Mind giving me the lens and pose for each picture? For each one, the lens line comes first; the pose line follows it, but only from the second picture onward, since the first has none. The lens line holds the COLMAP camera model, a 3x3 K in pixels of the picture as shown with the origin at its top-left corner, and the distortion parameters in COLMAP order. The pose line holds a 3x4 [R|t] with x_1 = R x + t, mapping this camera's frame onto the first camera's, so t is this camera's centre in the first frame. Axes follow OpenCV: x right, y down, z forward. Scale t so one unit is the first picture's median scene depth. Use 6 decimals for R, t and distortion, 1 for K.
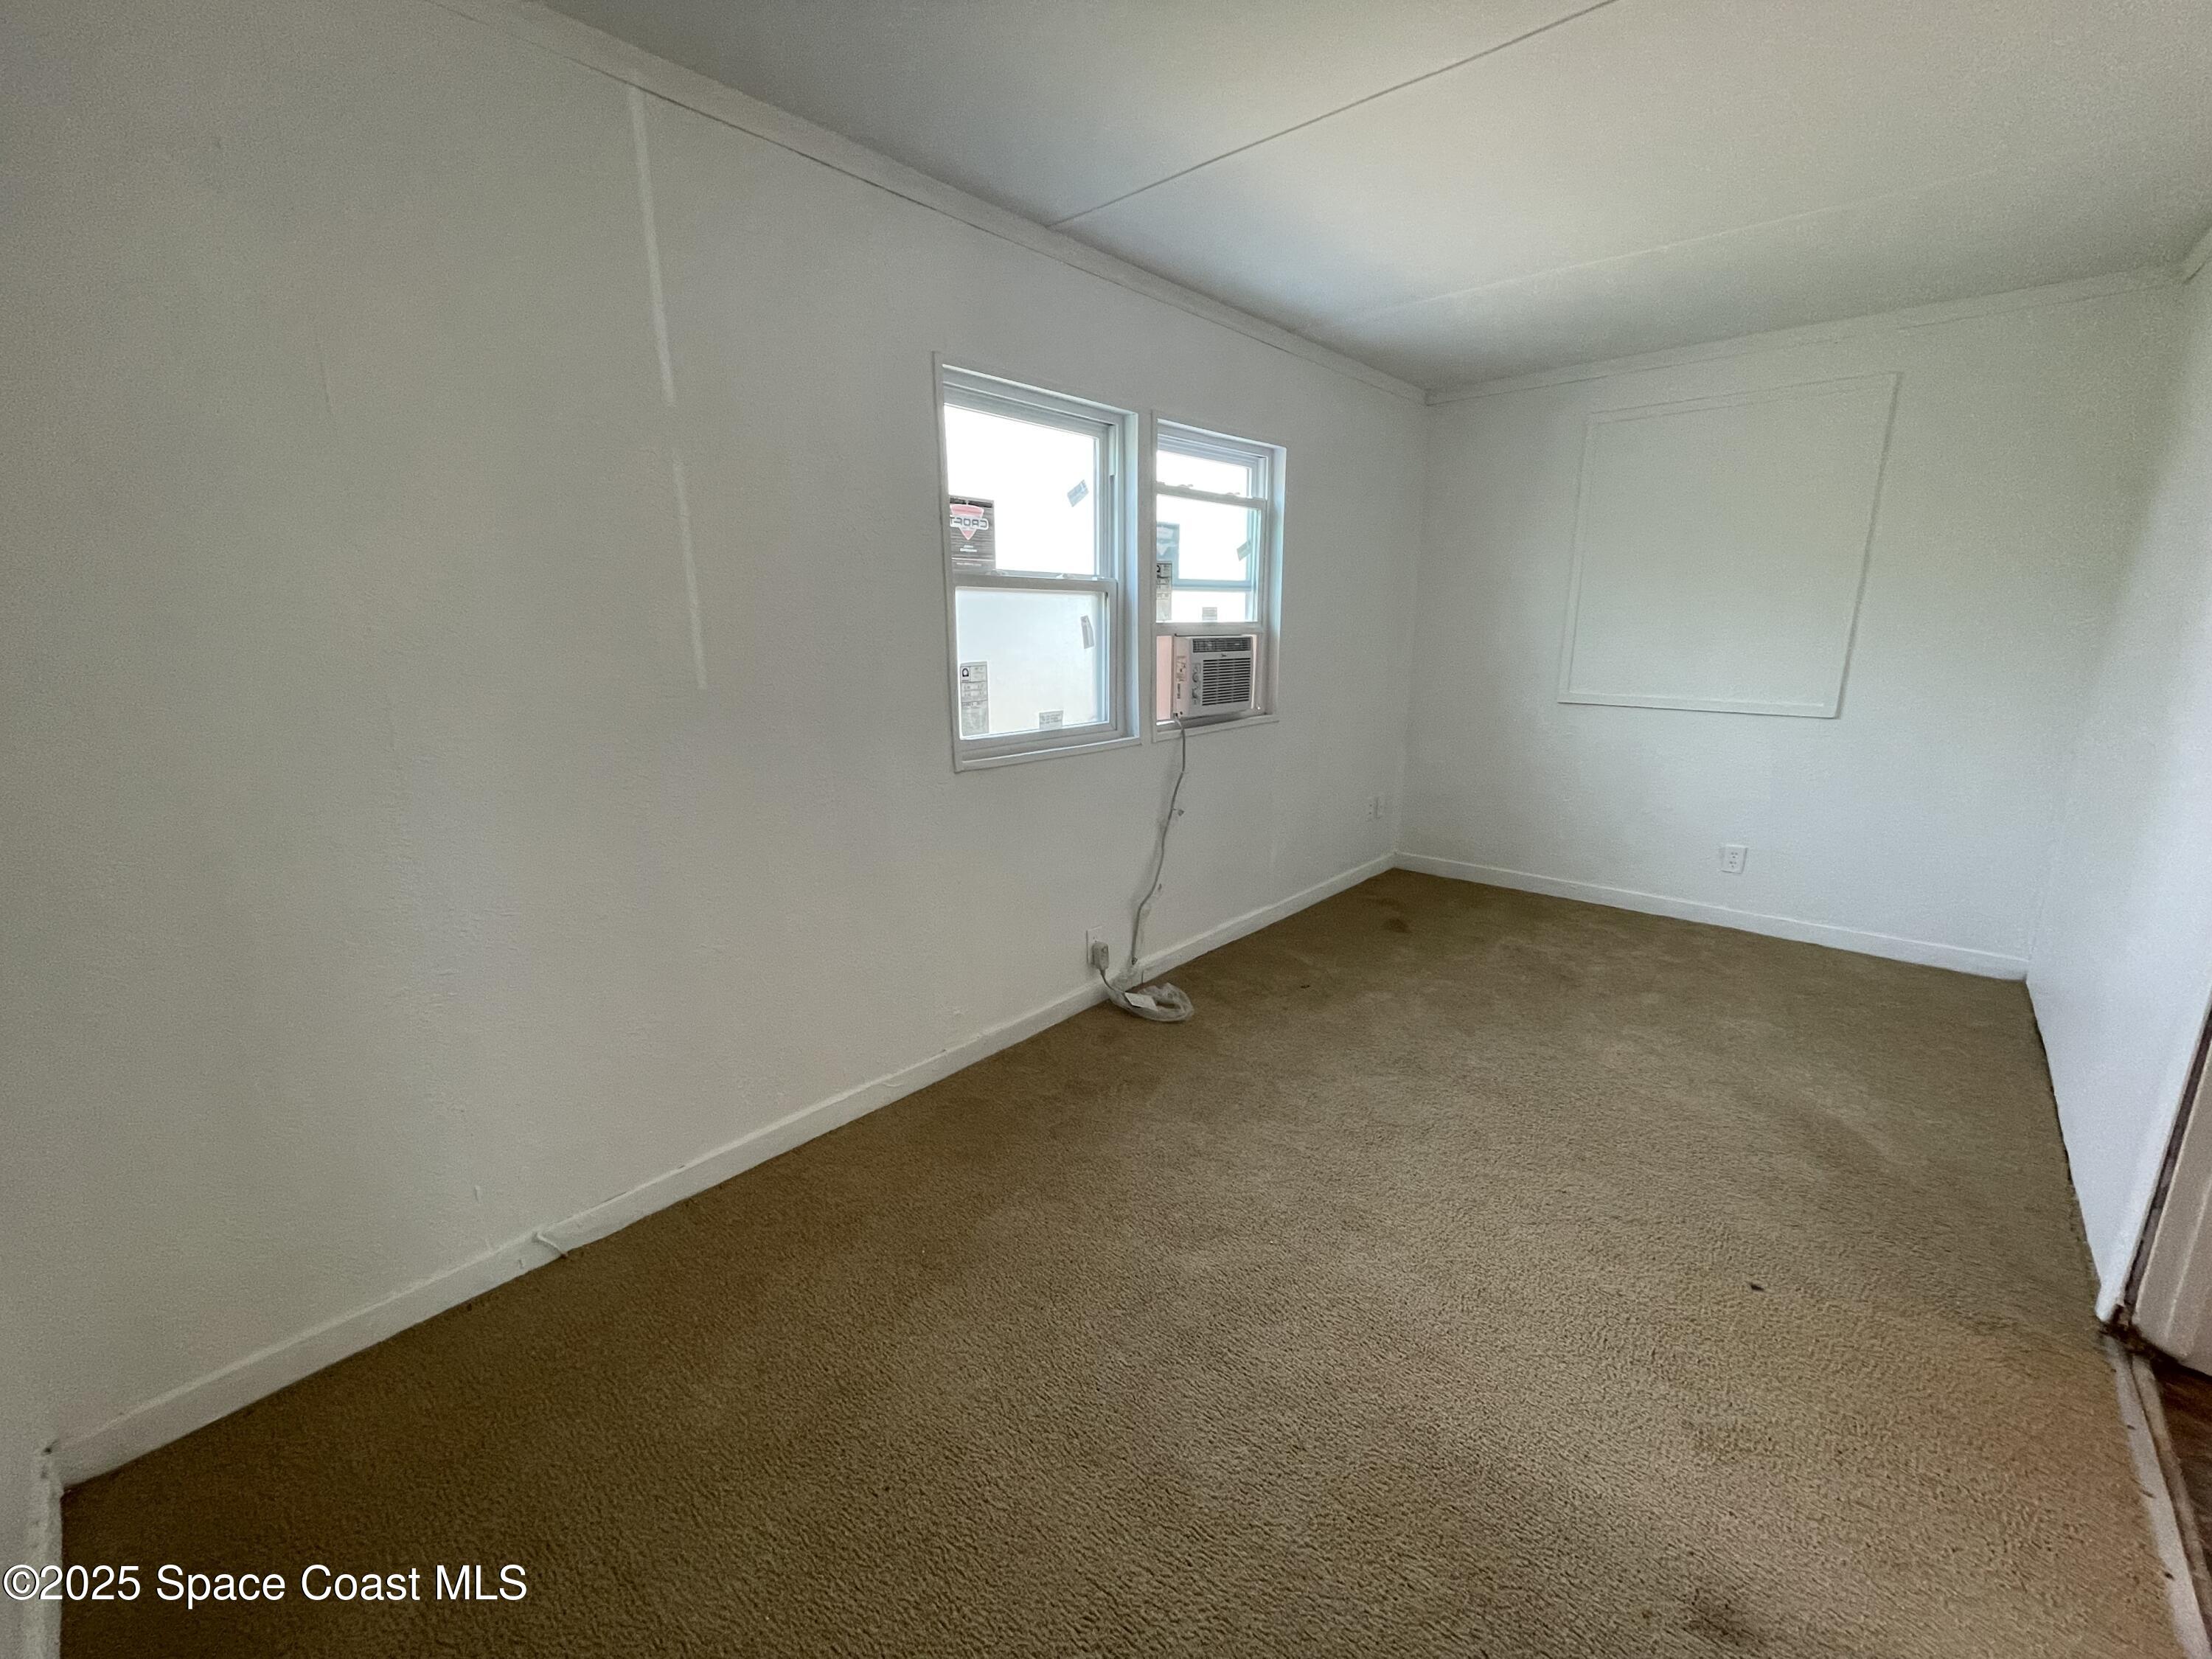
lens RADIAL K [[903.9, 0, 1106.0], [0, 903.9, 829.5], [0, 0, 1]] dist [-0.001083, -0.000038]
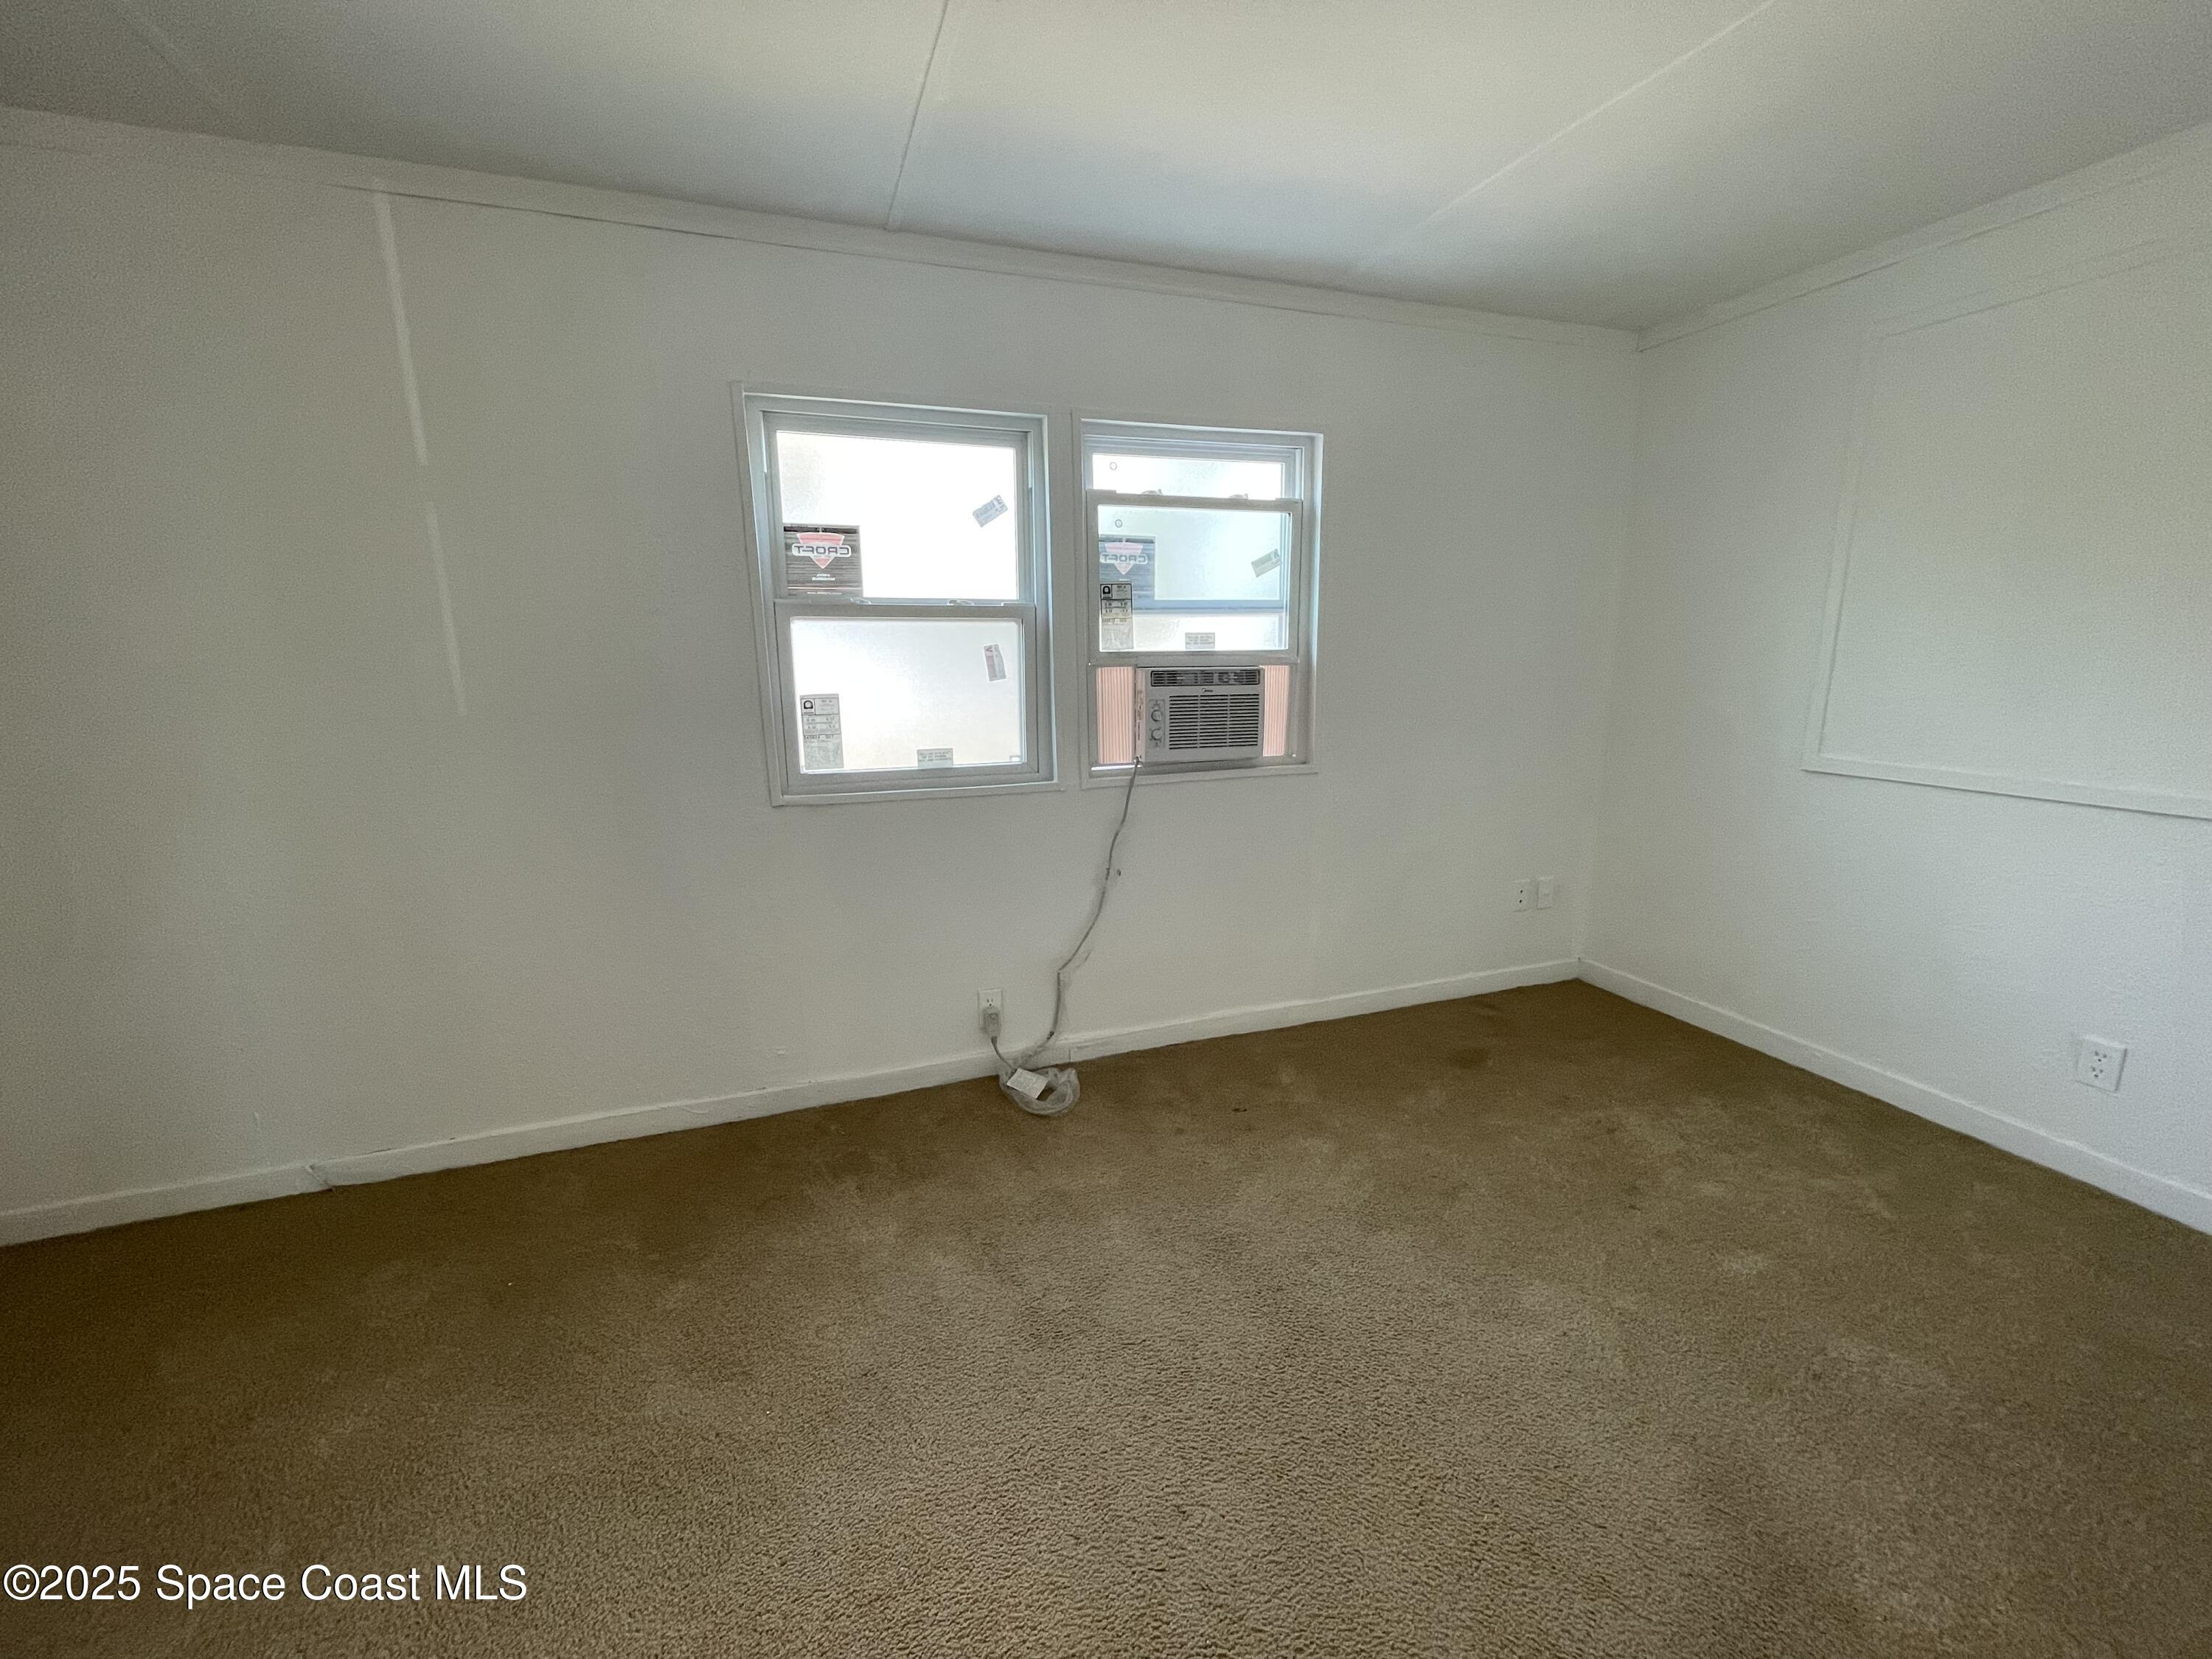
lens RADIAL K [[903.9, 0, 1106.0], [0, 903.9, 829.5], [0, 0, 1]] dist [-0.001083, -0.000038]
pose [[0.878206, 0.089570, -0.469821, 0.483967], [-0.102579, 0.994723, -0.002103, -0.058217], [0.467153, 0.050041, 0.882759, 0.245857]]
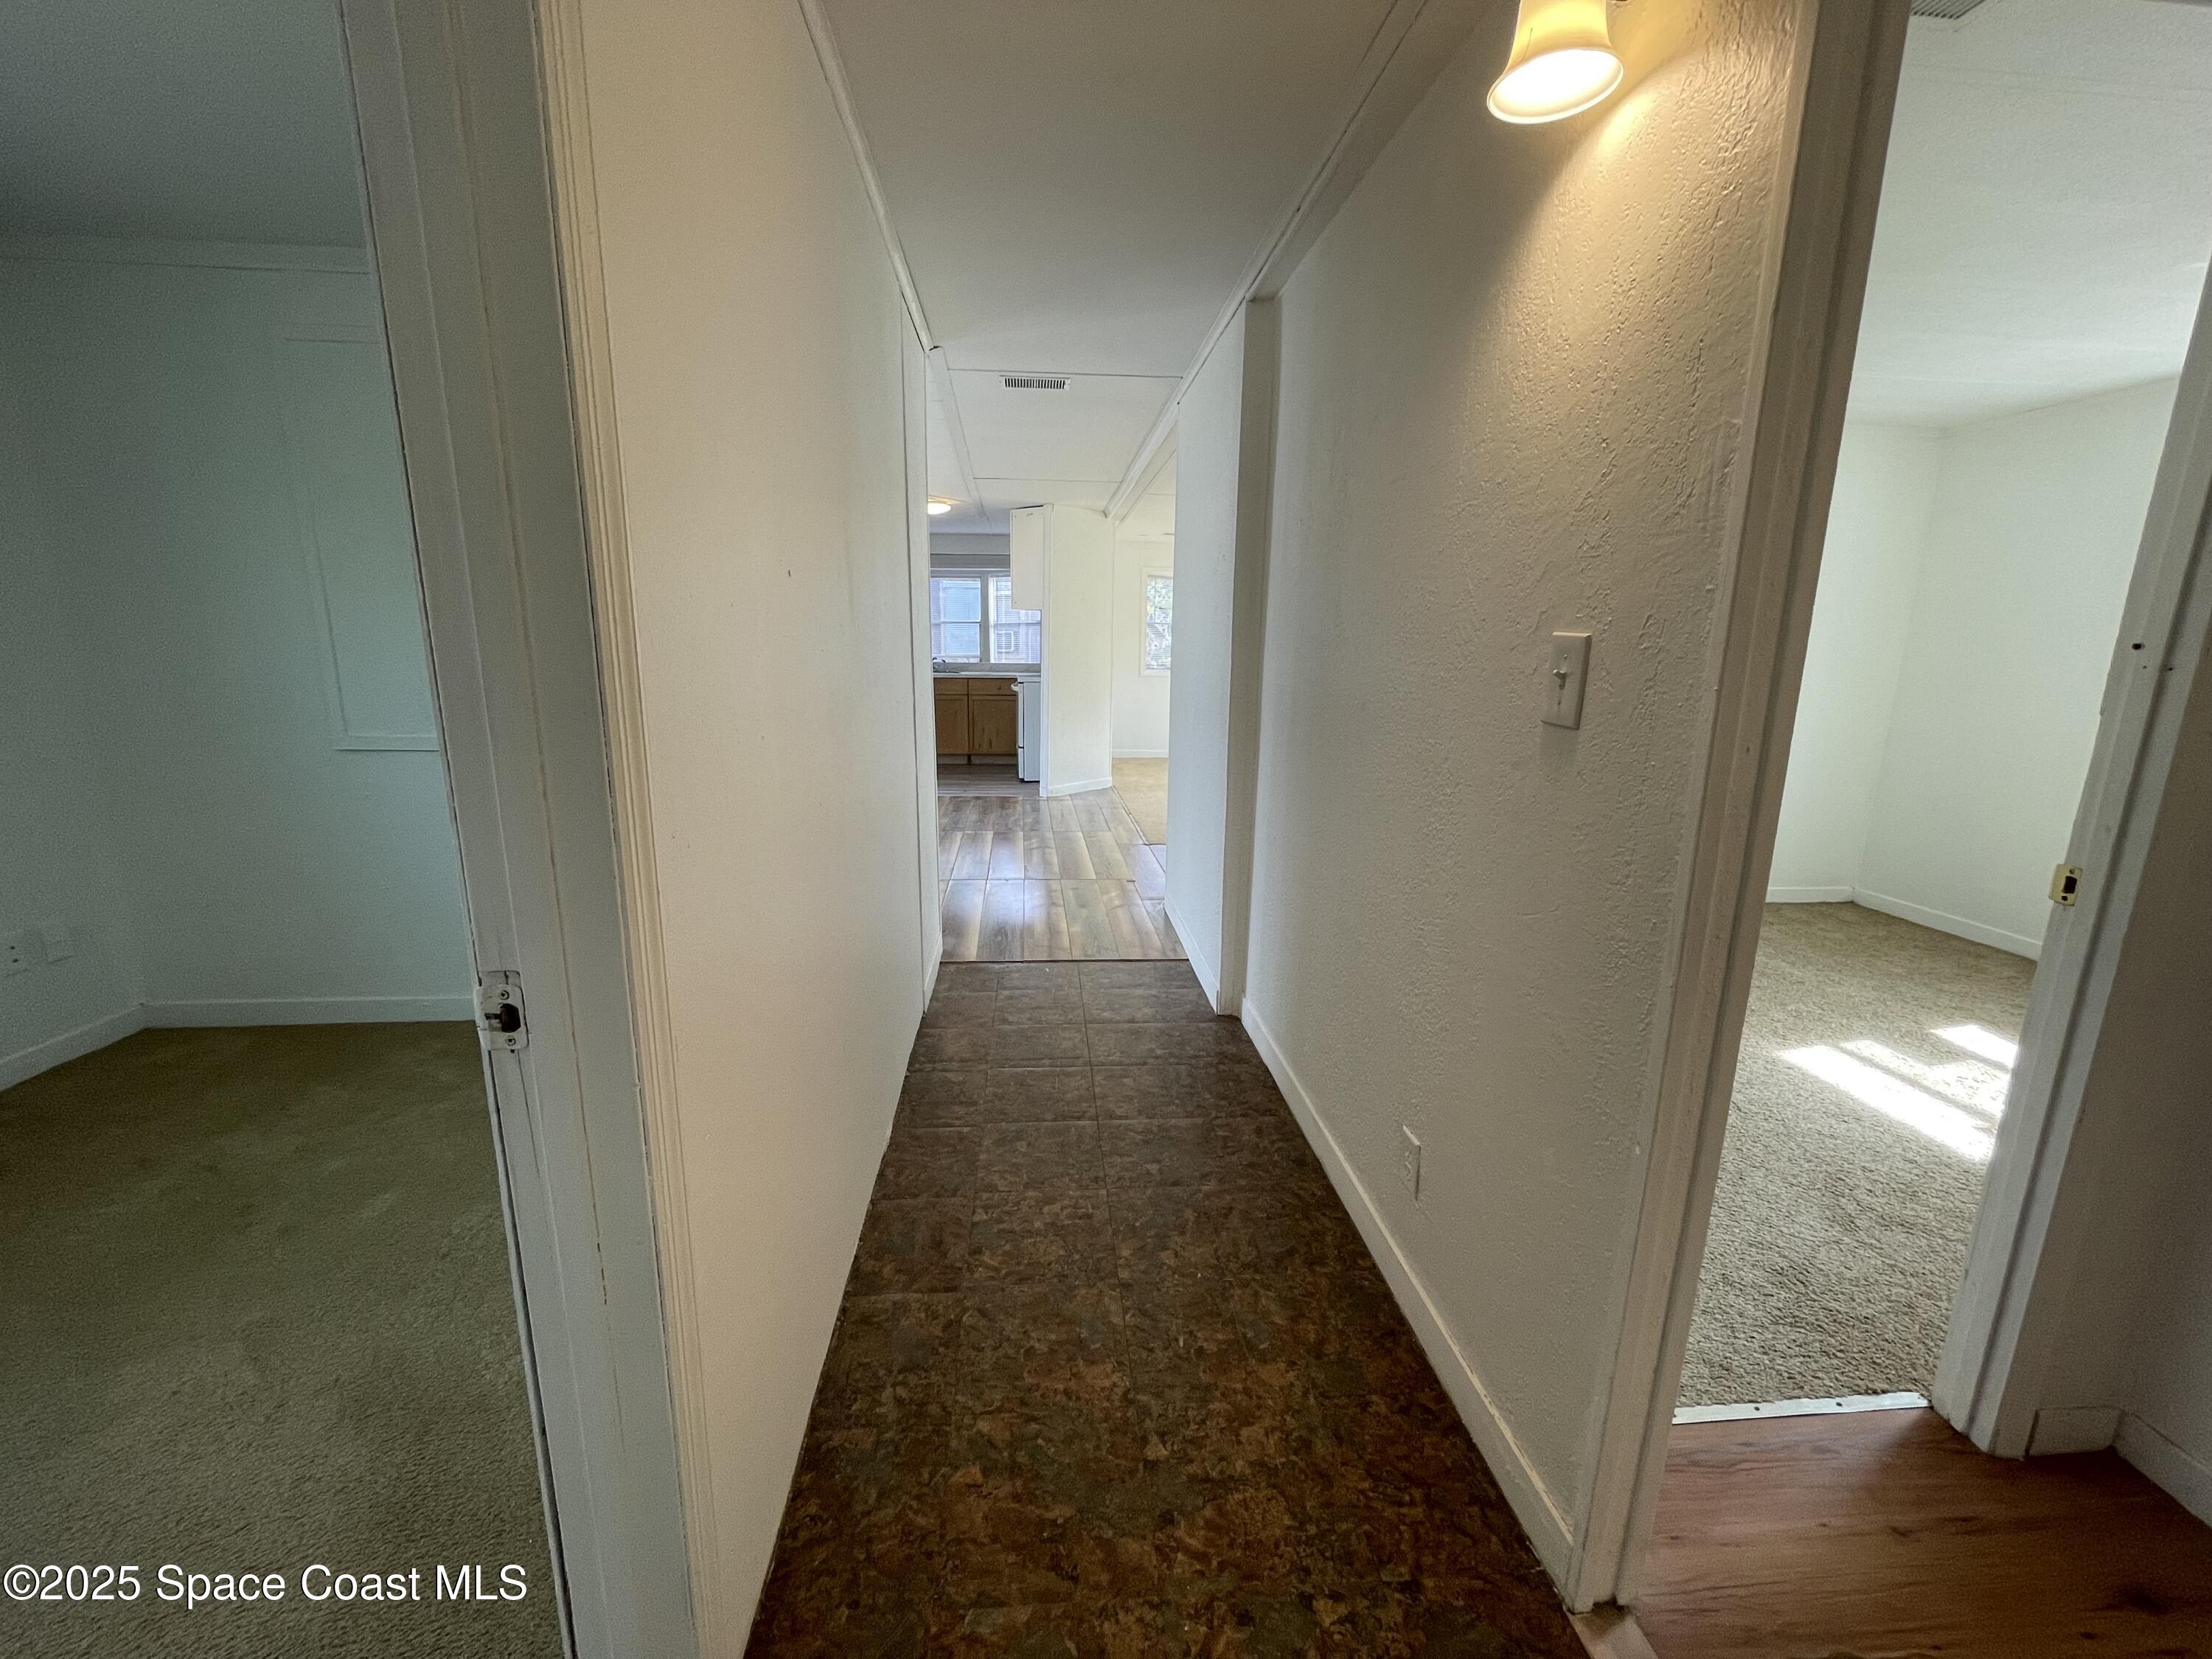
lens RADIAL K [[903.9, 0, 1106.0], [0, 903.9, 829.5], [0, 0, 1]] dist [-0.001083, -0.000038]
pose [[0.690566, -0.137142, 0.710148, 0.541497], [0.147219, 0.987956, 0.047631, -0.035481], [-0.708127, 0.071655, 0.702439, 0.148808]]
